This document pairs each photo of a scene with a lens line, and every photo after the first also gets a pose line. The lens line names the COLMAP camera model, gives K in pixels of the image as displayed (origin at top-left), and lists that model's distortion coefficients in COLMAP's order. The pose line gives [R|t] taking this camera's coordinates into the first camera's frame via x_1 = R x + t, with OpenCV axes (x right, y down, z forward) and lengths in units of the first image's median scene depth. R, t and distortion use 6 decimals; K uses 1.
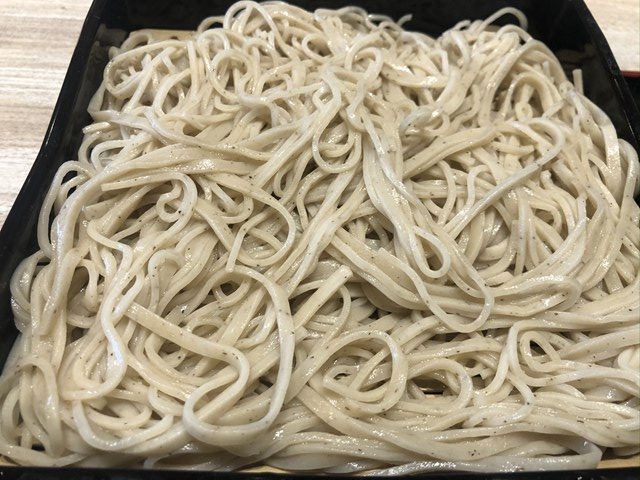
lens RADIAL K [[533.6, 0, 317.8], [0, 533.6, 240.0], [0, 0, 1]] dist [-0.012275, -0.028679]
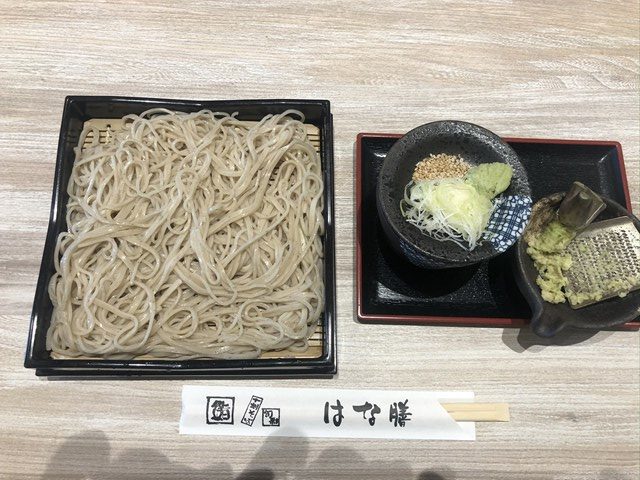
lens RADIAL K [[533.6, 0, 322.1], [0, 533.6, 239.5], [0, 0, 1]] dist [-0.012275, -0.028679]
pose [[0.999867, 0.001497, -0.016251, 0.749626], [0.003706, 0.948932, 0.315459, -0.896423], [0.015894, -0.315477, 0.948800, -1.275939]]
